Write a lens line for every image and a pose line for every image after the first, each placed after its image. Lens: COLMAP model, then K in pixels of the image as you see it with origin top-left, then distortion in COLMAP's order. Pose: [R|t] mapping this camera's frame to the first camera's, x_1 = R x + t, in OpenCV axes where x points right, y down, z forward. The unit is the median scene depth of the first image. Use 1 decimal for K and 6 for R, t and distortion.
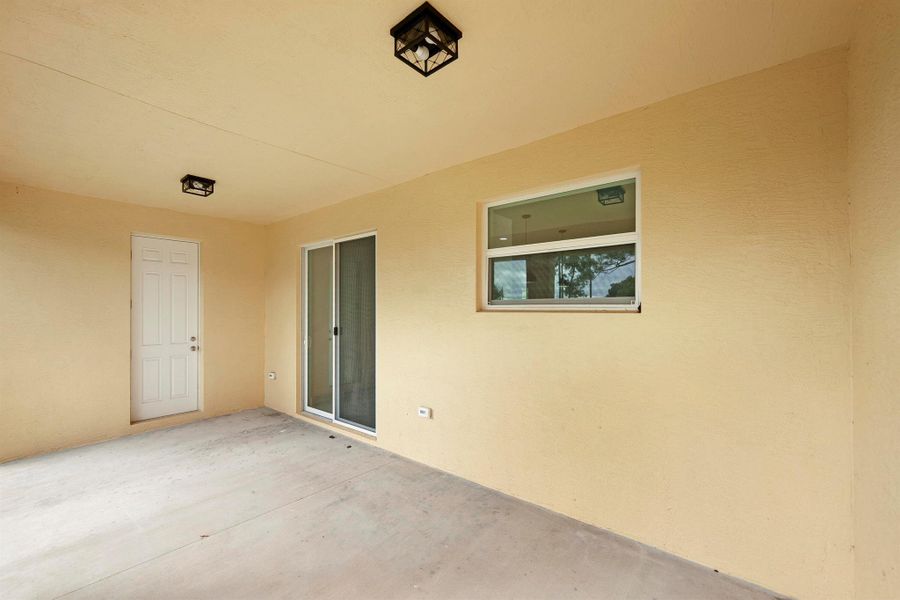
lens RADIAL K [[365.5, 0, 449.5], [0, 365.5, 312.2], [0, 0, 1]] dist [0.000693, 0.000111]
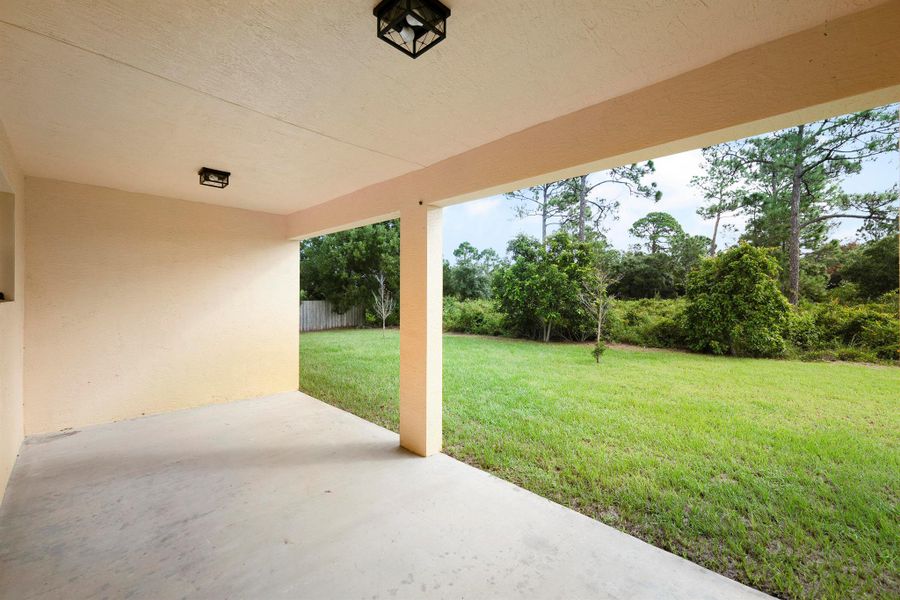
lens RADIAL K [[362.3, 0, 451.2], [0, 362.3, 291.8], [0, 0, 1]] dist [-0.000965, 0.000228]
pose [[-0.996792, -0.006720, 0.079757, -0.650751], [-0.006719, 0.999977, 0.000278, -0.018057], [-0.079757, -0.000258, -0.996814, 1.193698]]
